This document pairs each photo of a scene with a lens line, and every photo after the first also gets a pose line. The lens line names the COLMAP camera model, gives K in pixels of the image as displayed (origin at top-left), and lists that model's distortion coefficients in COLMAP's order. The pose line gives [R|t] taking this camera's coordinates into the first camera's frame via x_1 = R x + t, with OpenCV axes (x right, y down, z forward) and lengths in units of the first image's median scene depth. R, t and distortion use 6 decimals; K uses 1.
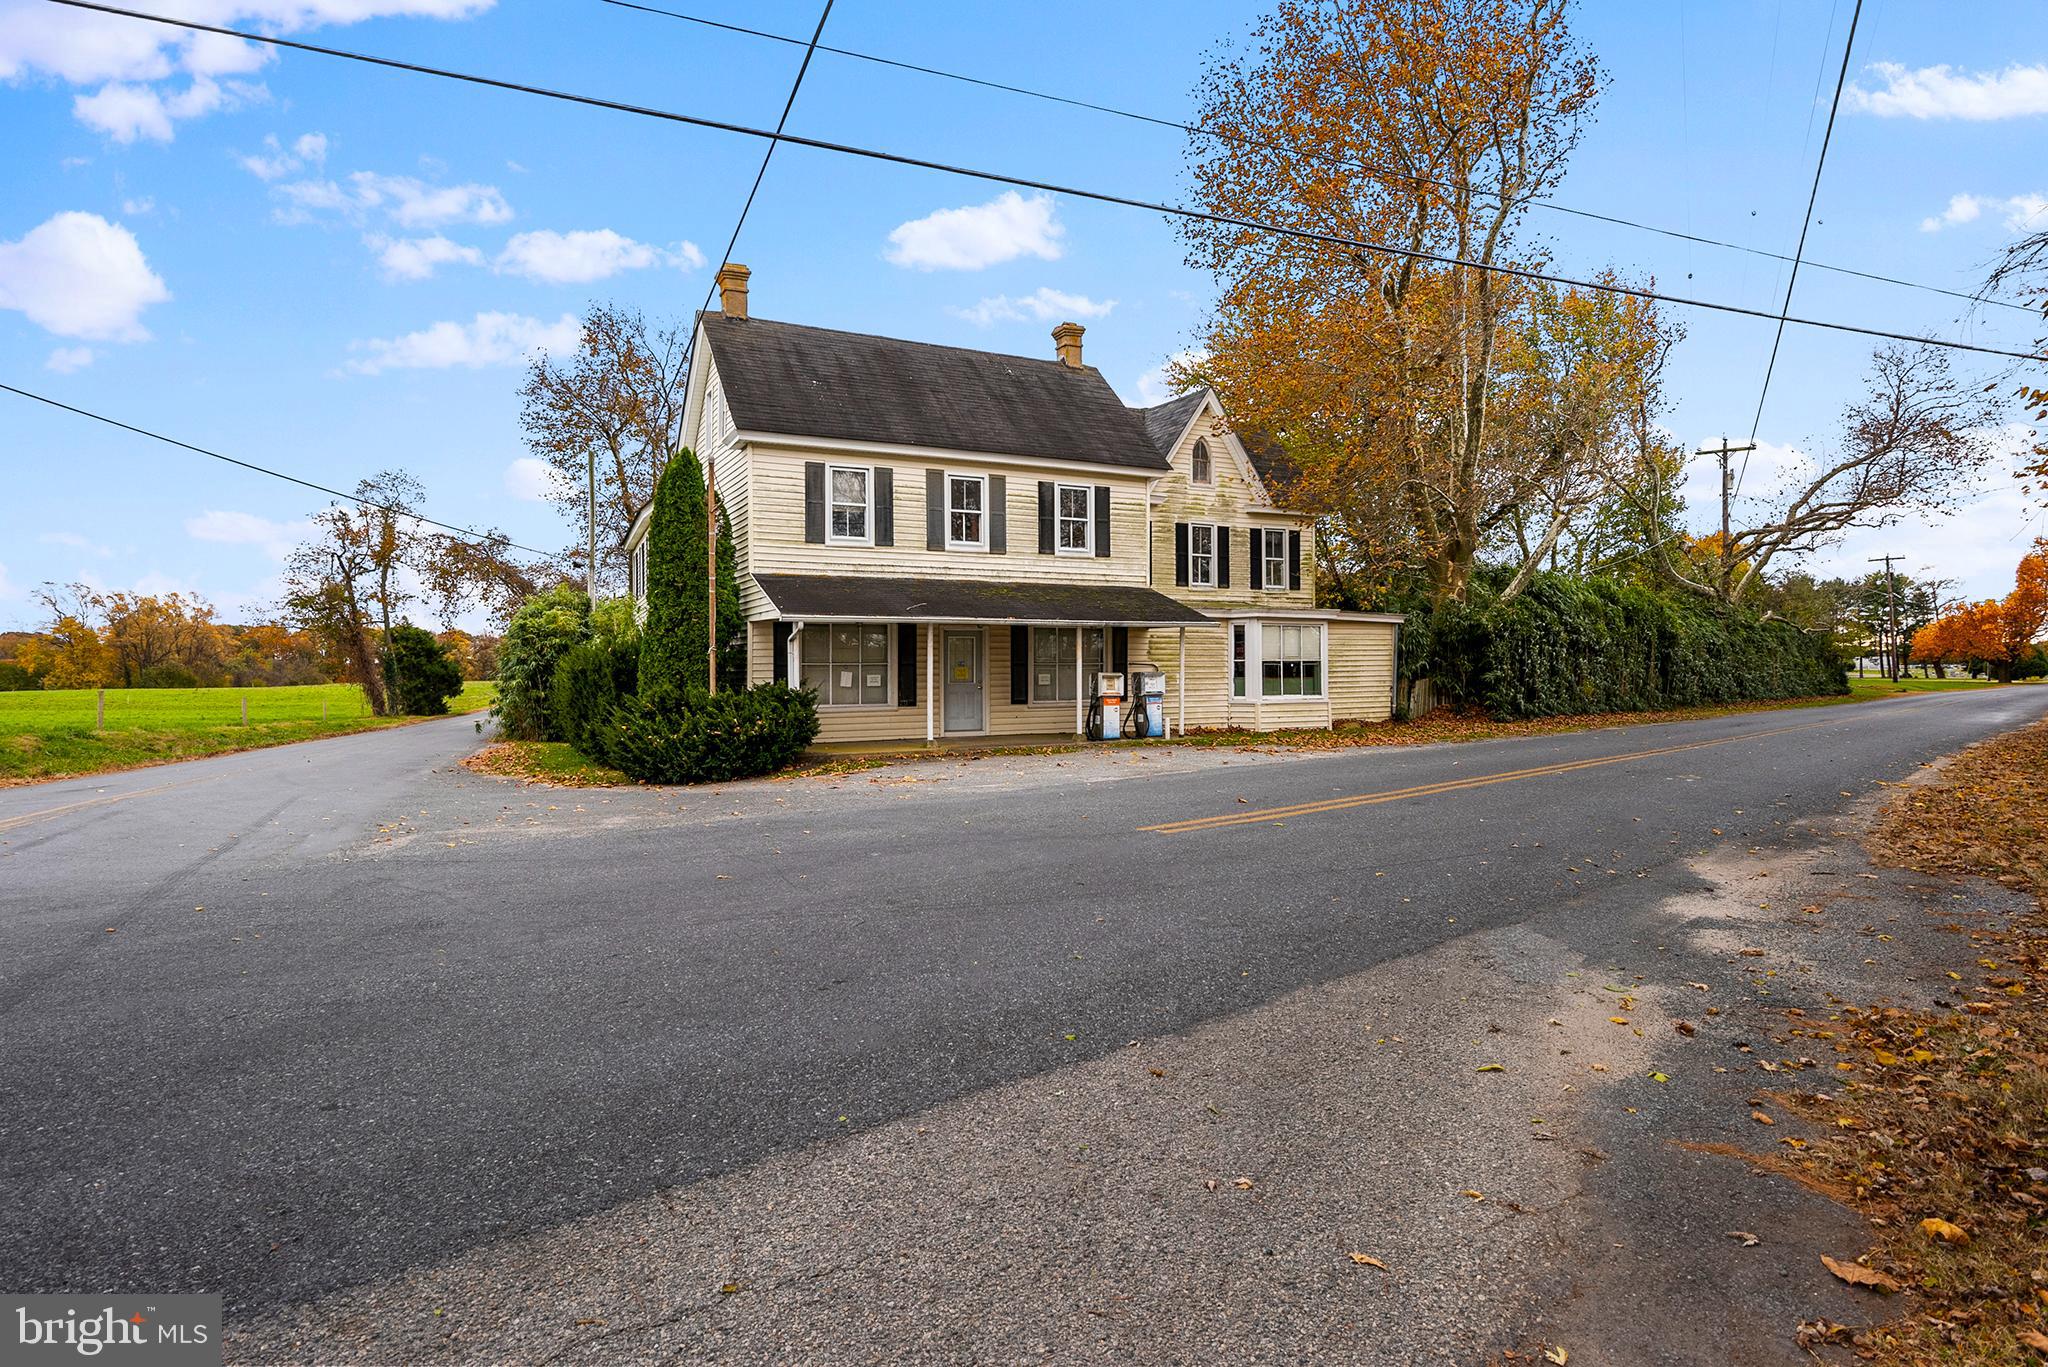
lens RADIAL K [[1132.0, 0, 1024.0], [0, 1132.0, 683.5], [0, 0, 1]] dist [-0.000147, -0.000189]
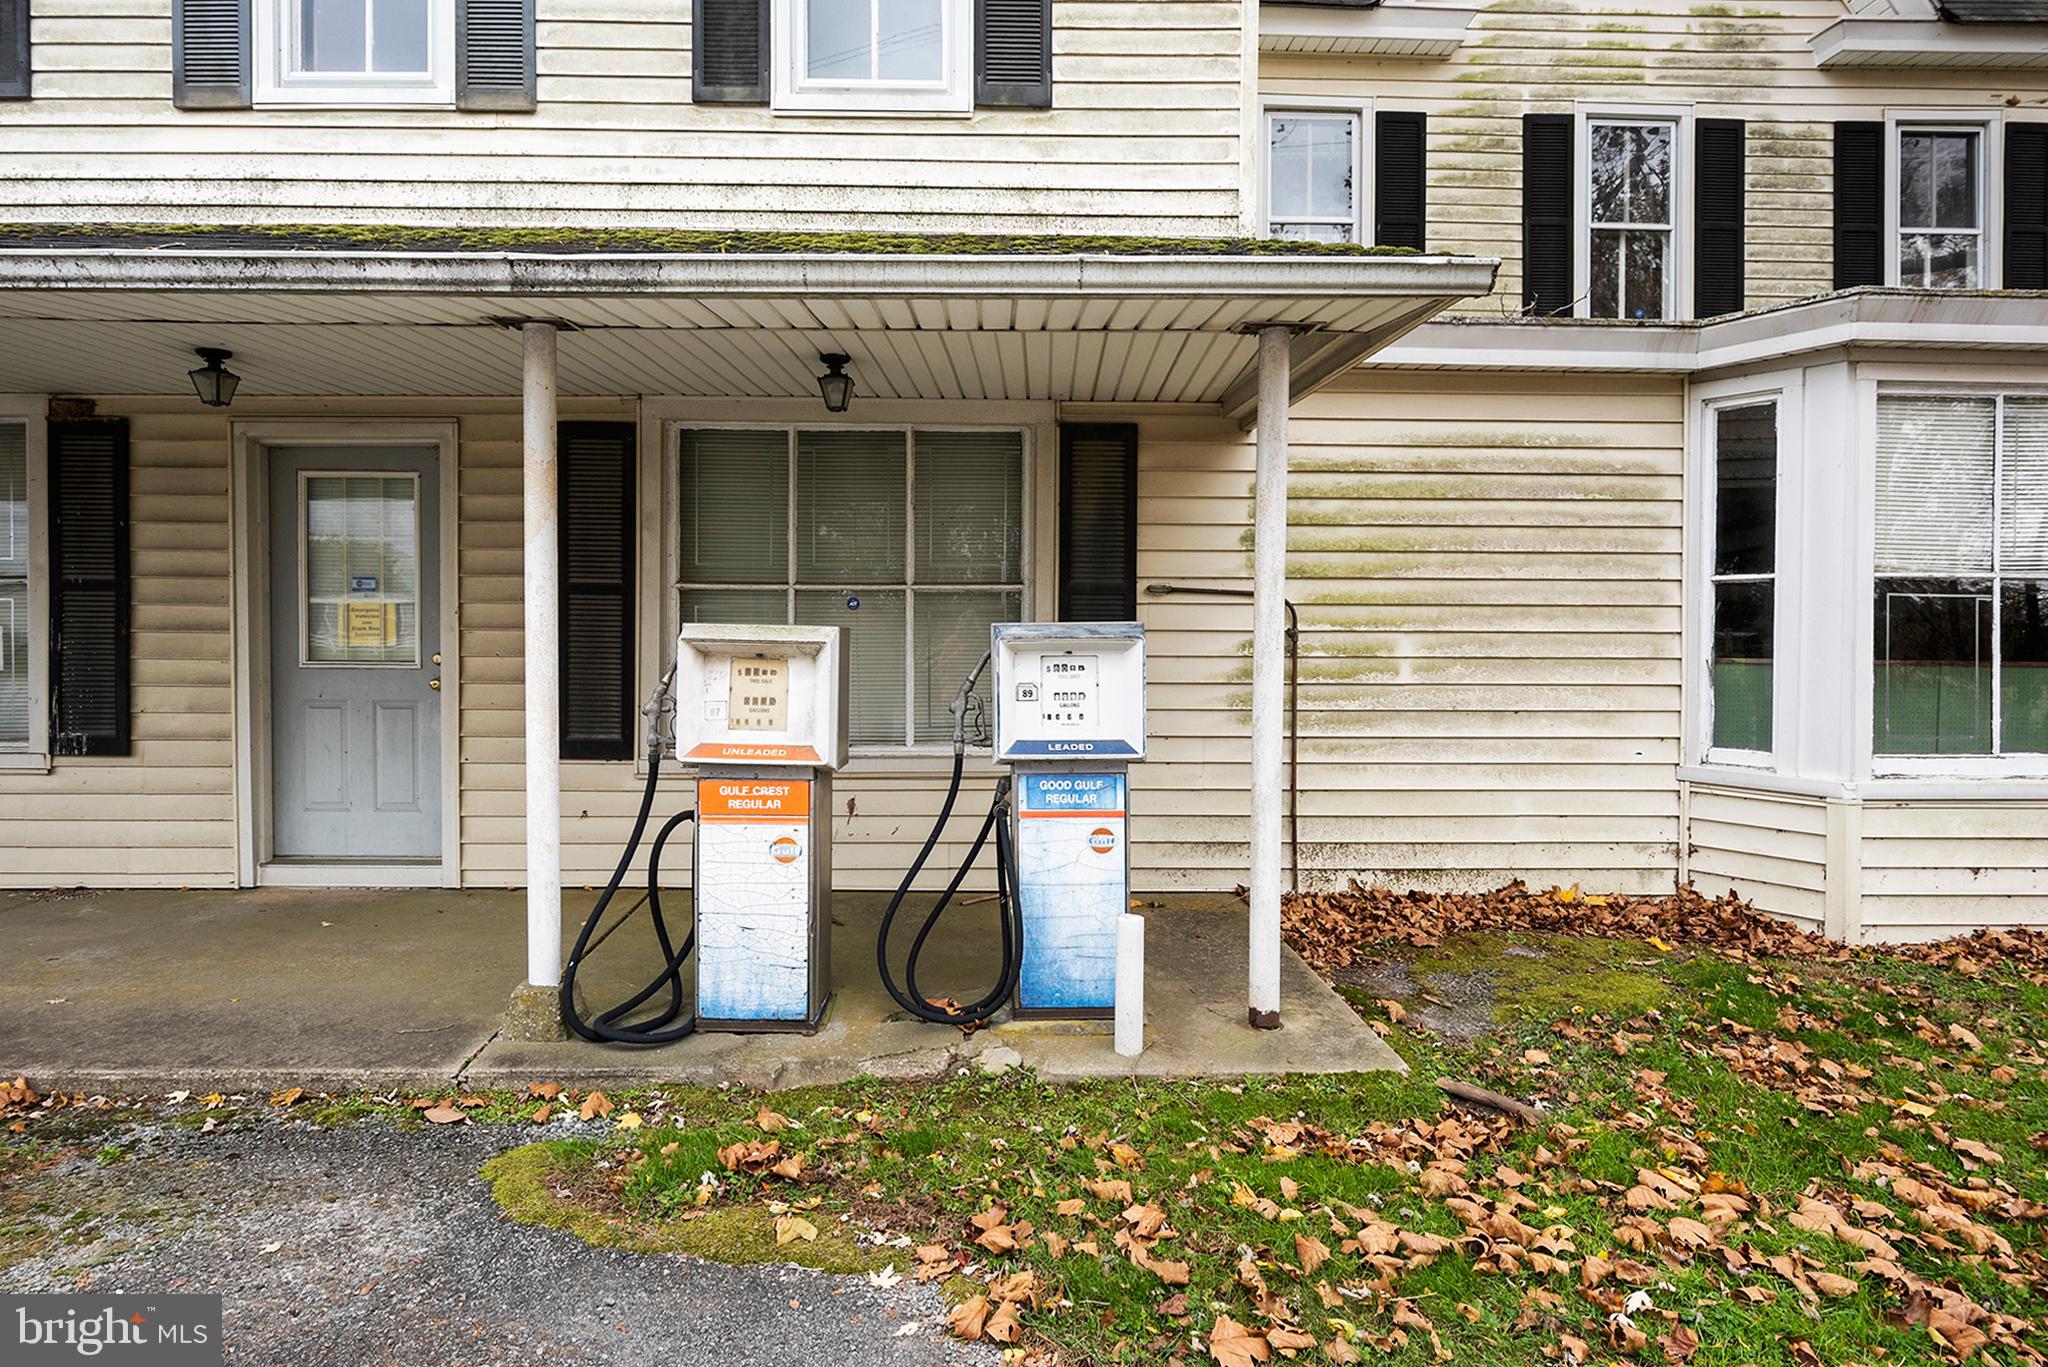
lens RADIAL K [[1151.2, 0, 1027.1], [0, 1151.2, 638.0], [0, 0, 1]] dist [-0.000912, -0.000105]
pose [[0.908262, 0.017016, -0.418055, 0.171428], [-0.017233, 0.999846, 0.003256, -0.008222], [0.418046, 0.004247, 0.908416, 0.809604]]
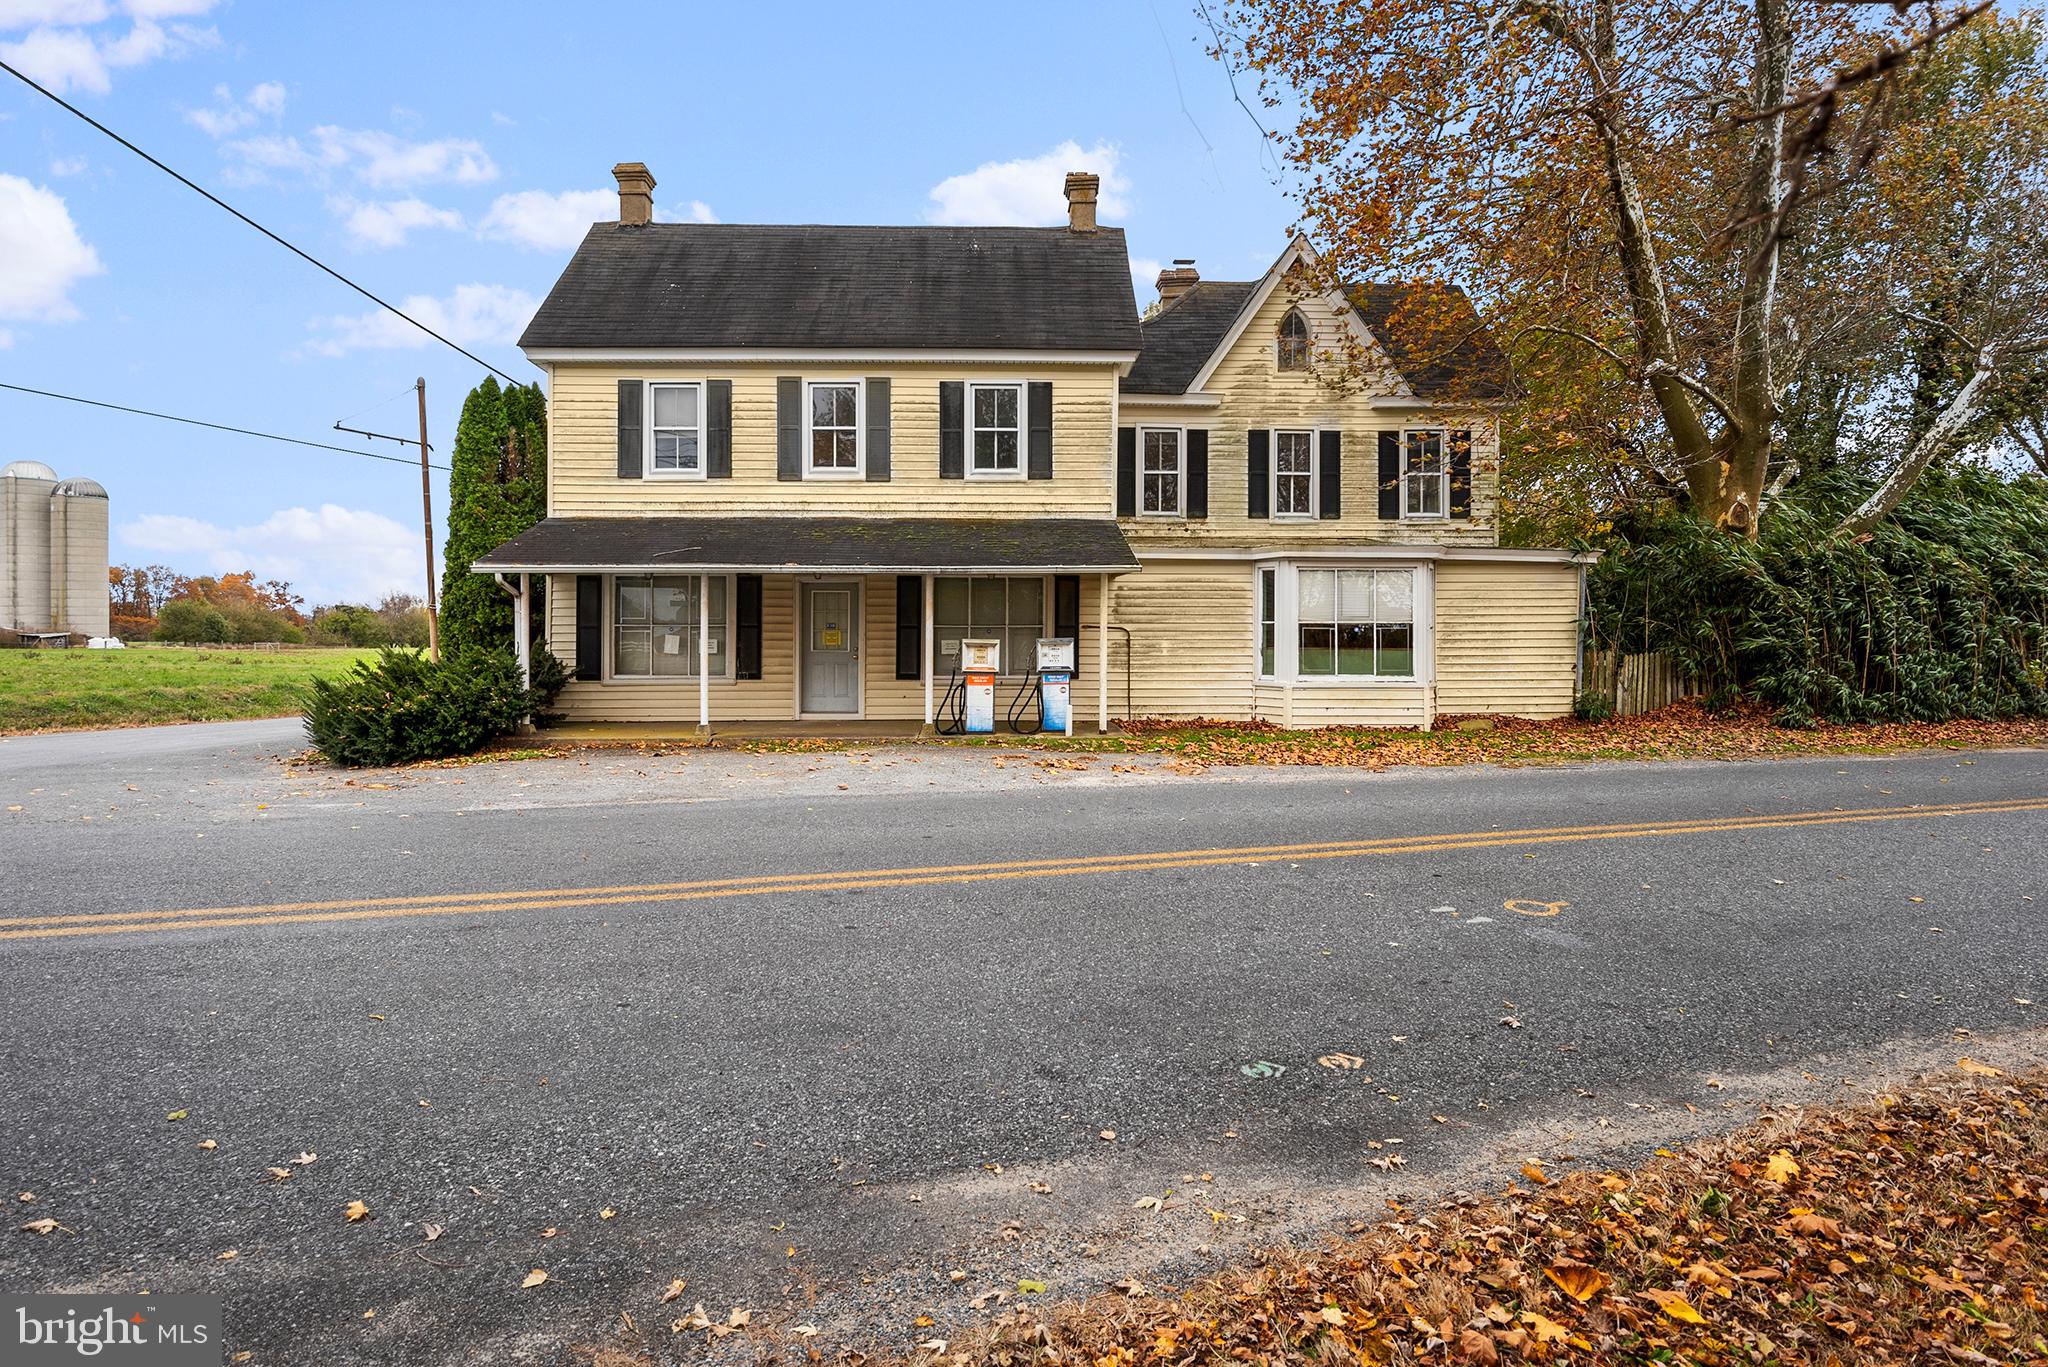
lens RADIAL K [[1151.2, 0, 1027.1], [0, 1151.2, 638.0], [0, 0, 1]] dist [-0.000912, -0.000105]
pose [[0.891892, 0.007524, -0.452187, 0.402626], [-0.011177, 0.999923, -0.005408, -0.006000], [0.452111, 0.009877, 0.891907, 0.344097]]
